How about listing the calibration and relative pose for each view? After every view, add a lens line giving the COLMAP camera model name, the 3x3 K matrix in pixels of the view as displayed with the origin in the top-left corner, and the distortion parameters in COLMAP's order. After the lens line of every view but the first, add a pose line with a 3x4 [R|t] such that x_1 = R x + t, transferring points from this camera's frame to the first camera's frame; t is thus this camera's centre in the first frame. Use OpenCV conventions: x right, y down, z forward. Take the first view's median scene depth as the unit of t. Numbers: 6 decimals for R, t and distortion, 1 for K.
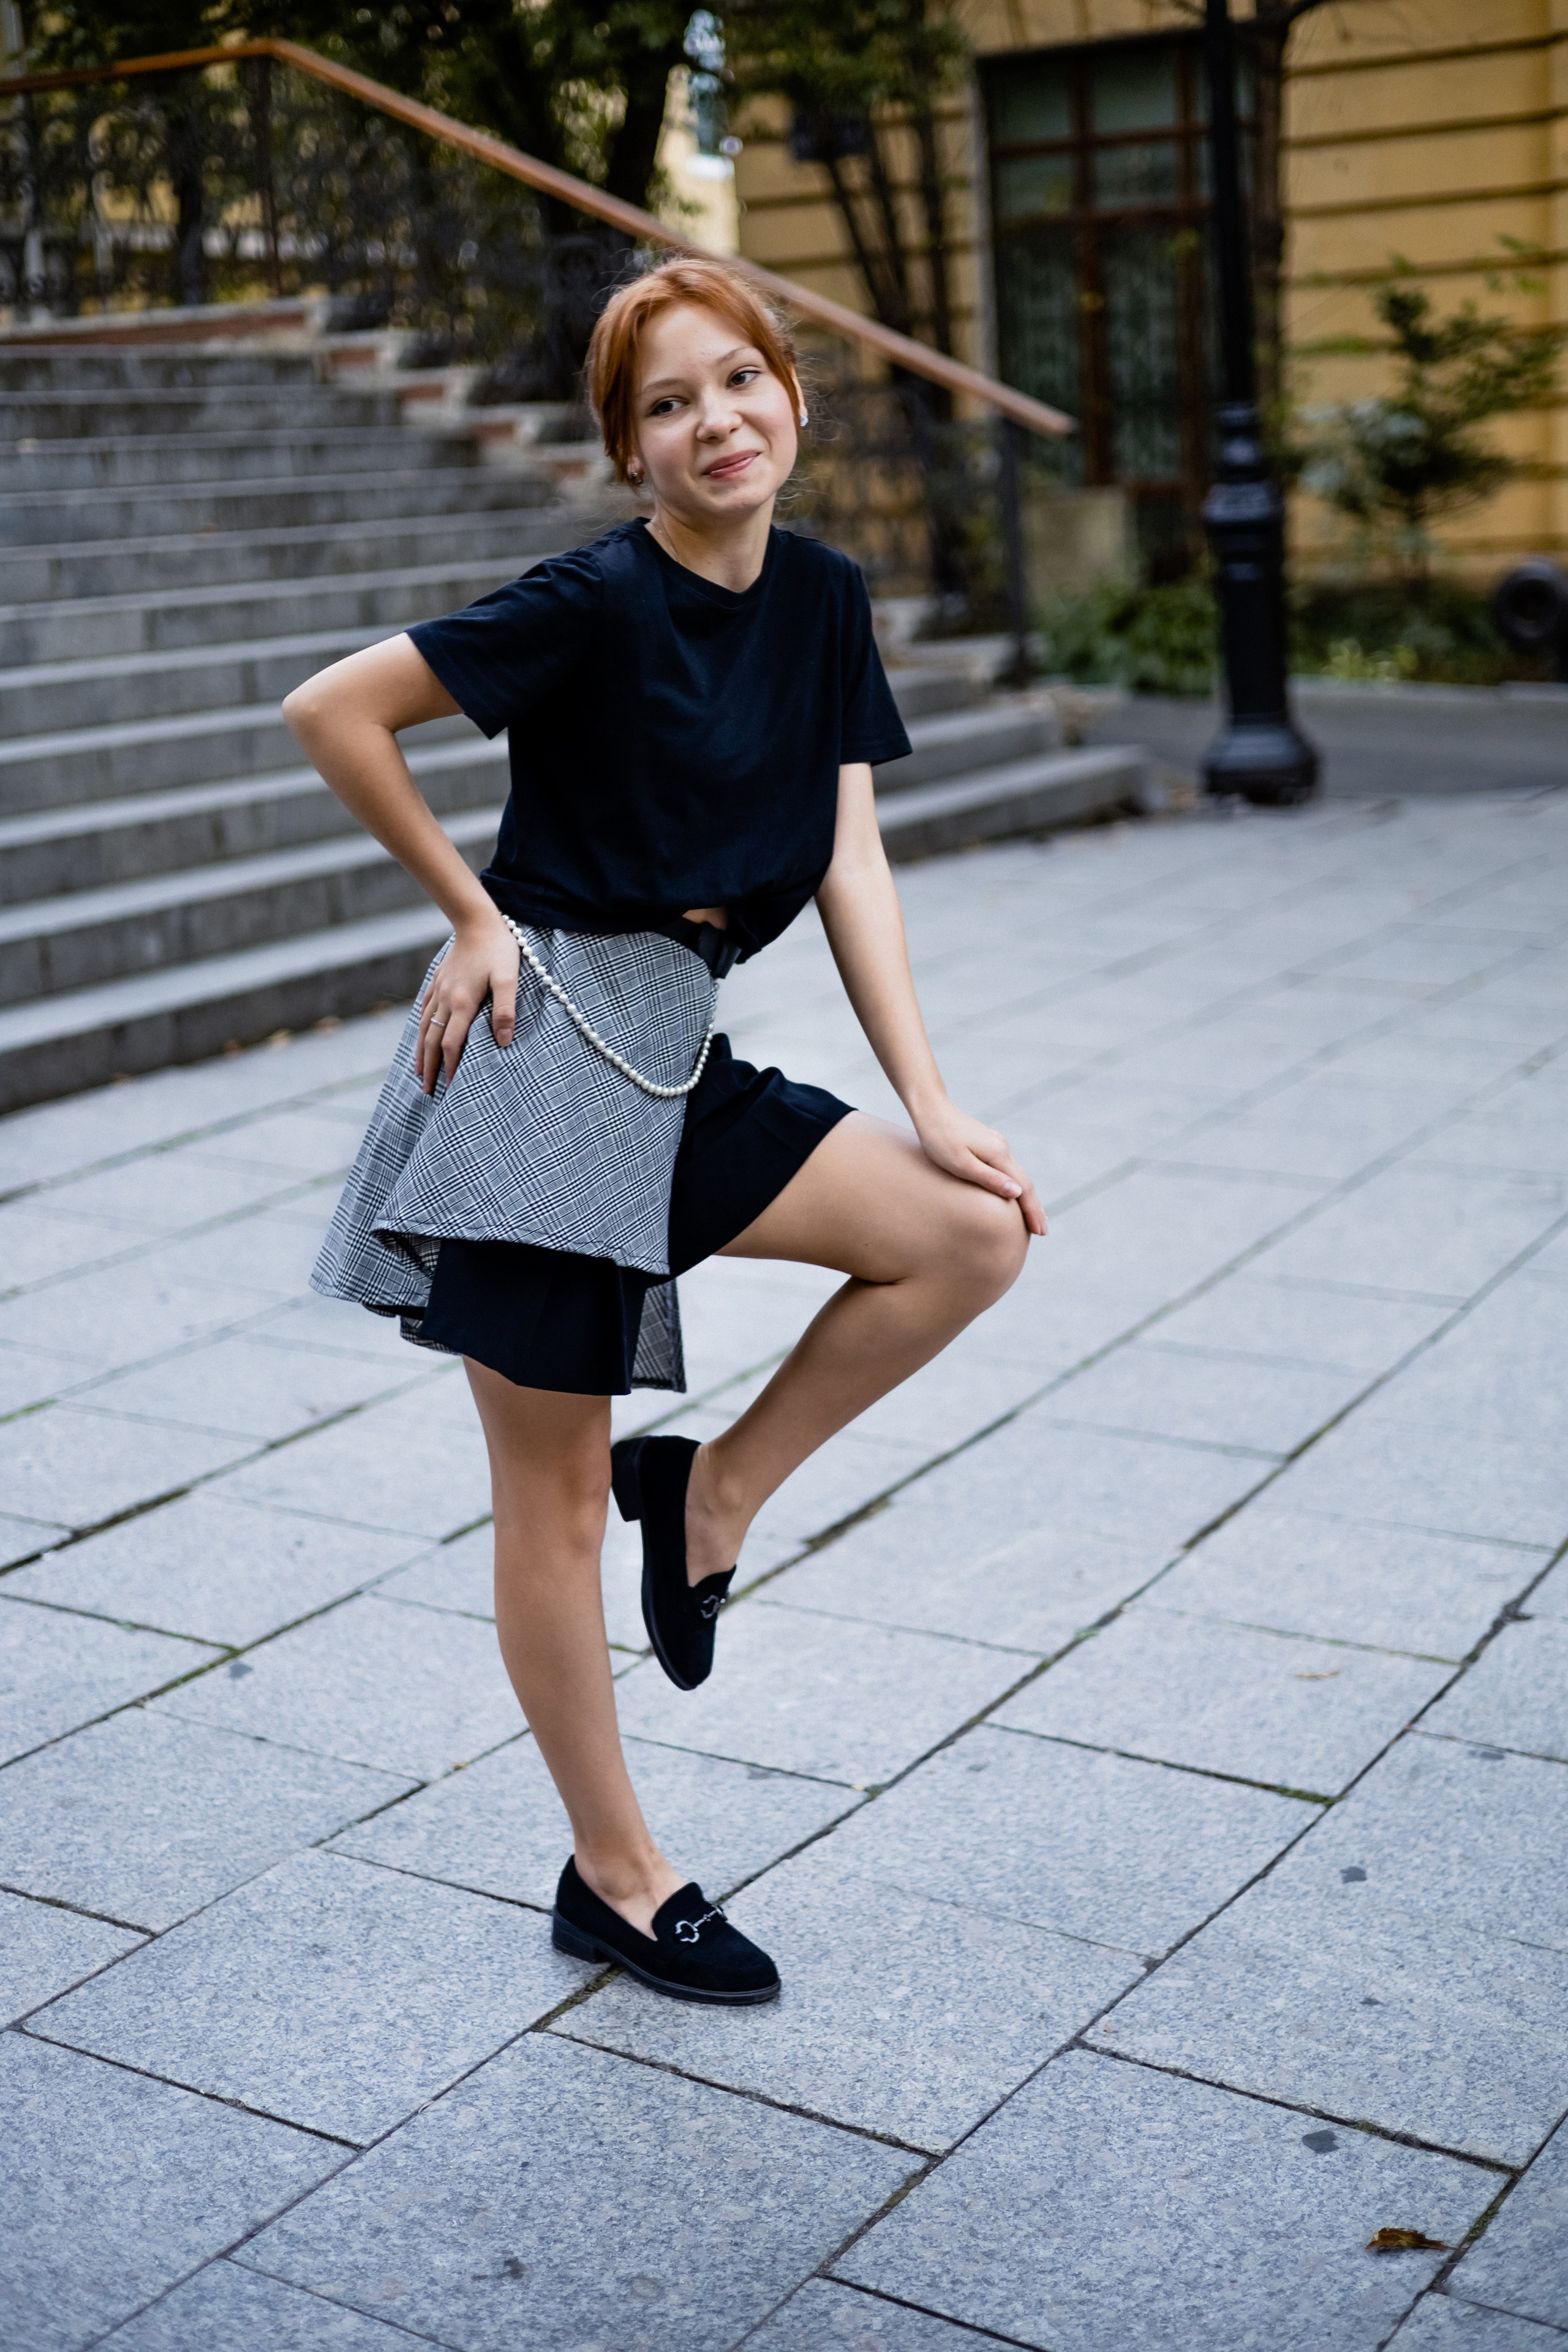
lens RADIAL K [[3296.8, 0, 784.0], [0, 3296.8, 1176.0], [0, 0, 1]] dist [0.016081, -0.063078]
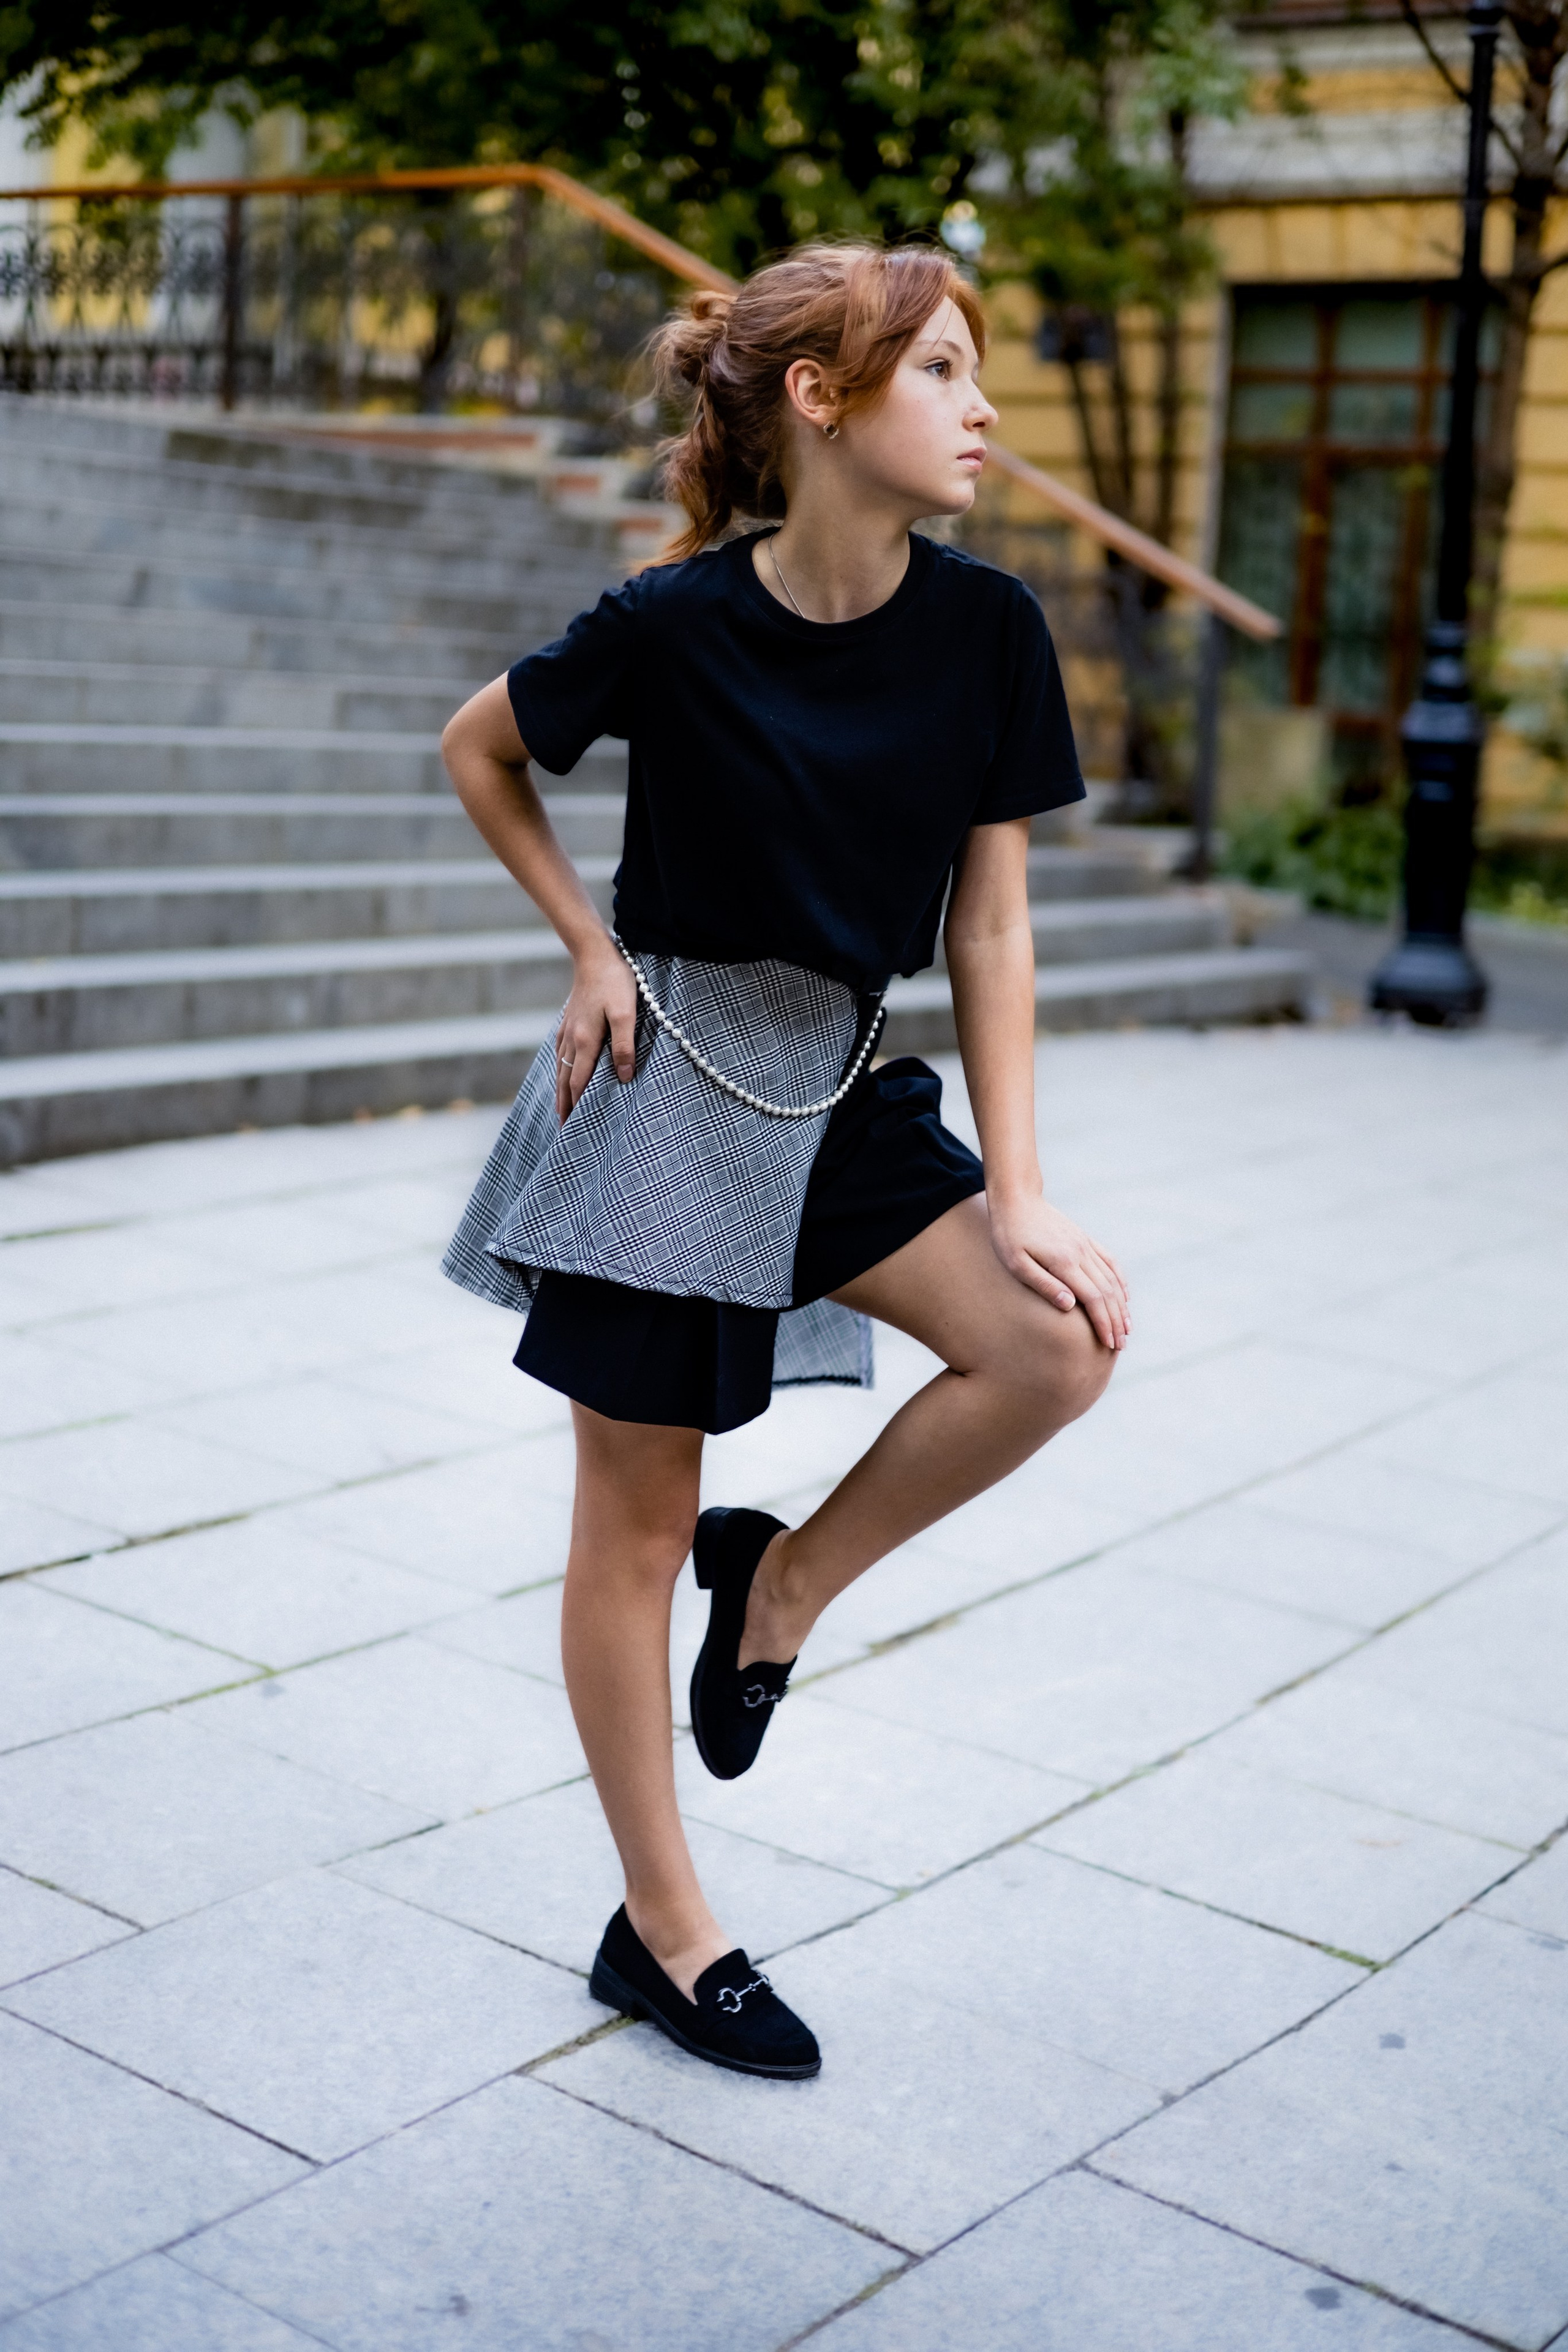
lens RADIAL K [[3296.8, 0, 784.0], [0, 3296.8, 1176.0], [0, 0, 1]] dist [0.016081, -0.063078]
pose [[0.991143, 0.125611, -0.043107, 0.007472], [-0.127895, 0.990256, -0.055102, 0.034456], [0.035766, 0.060127, 0.997550, 0.025834]]
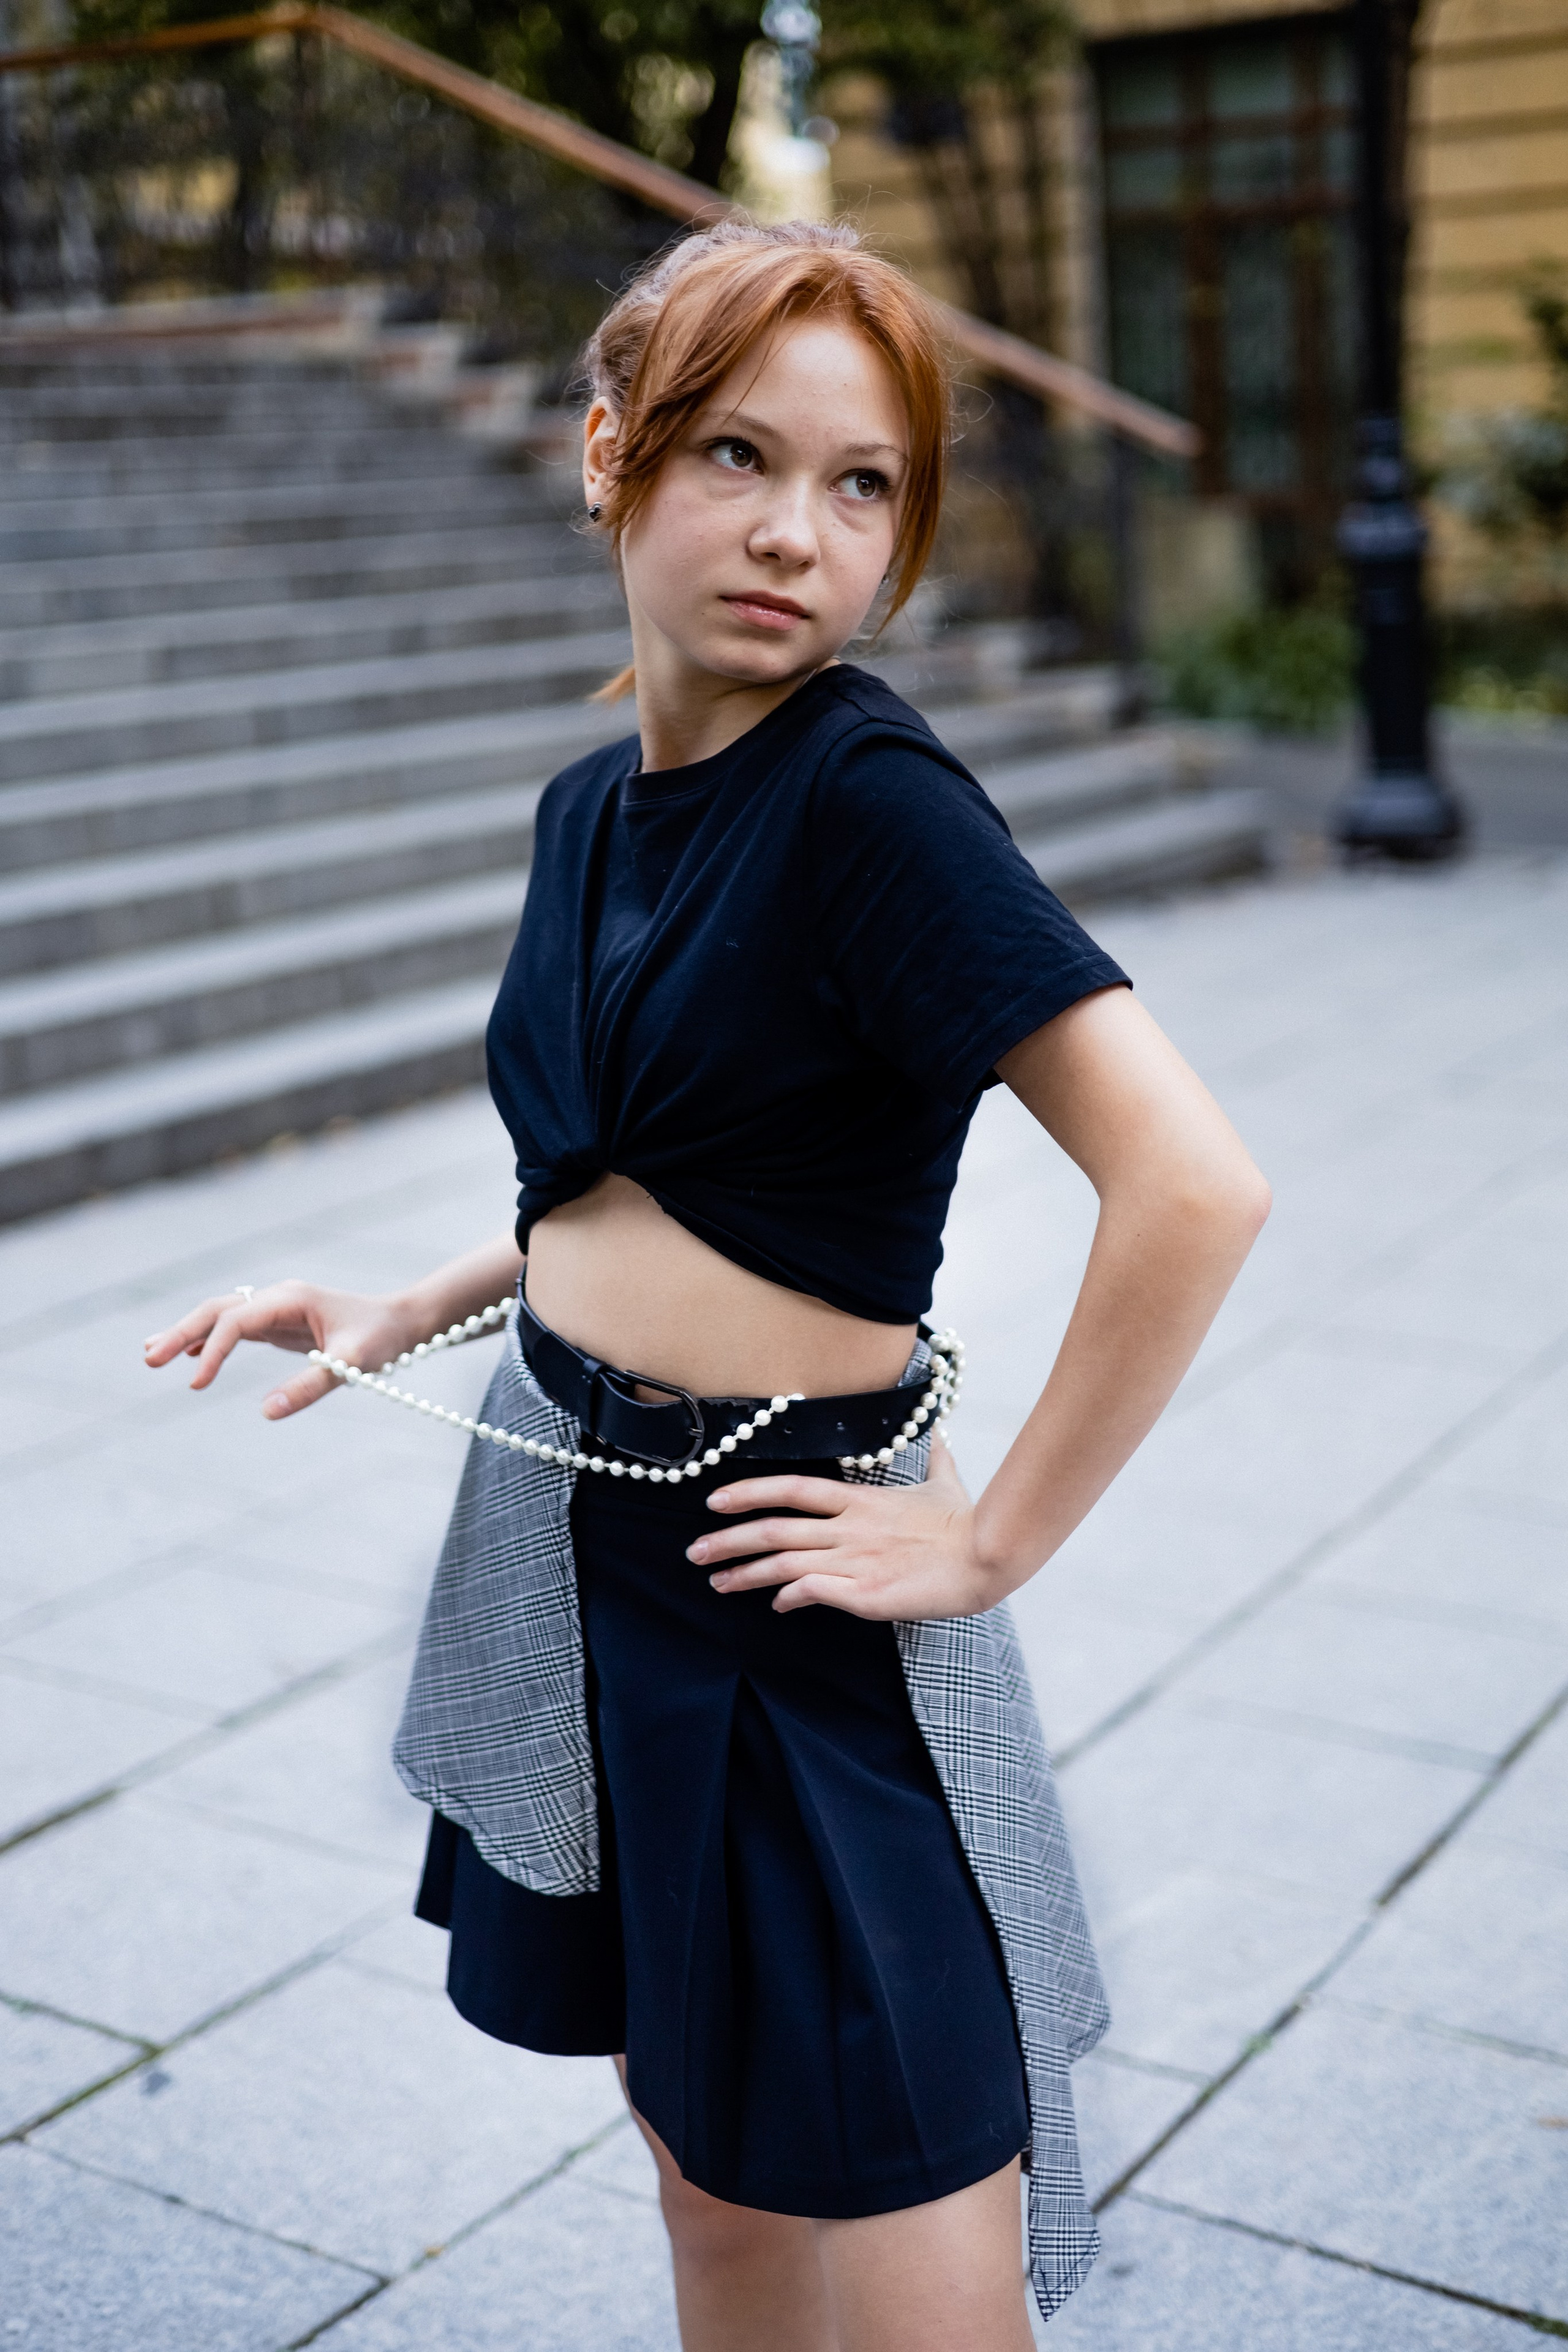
lens RADIAL K [[3427.4, 0, 784.0], [0, 3427.4, 1176.0], [0, 0, 1]] dist [0.015656, -0.038638]
pose [[0.999679, 0.011854, -0.022408, -0.003340], [-0.012037, 0.999895, -0.008079, -0.057668], [0.022310, 0.008346, 0.999716, 0.204111]]
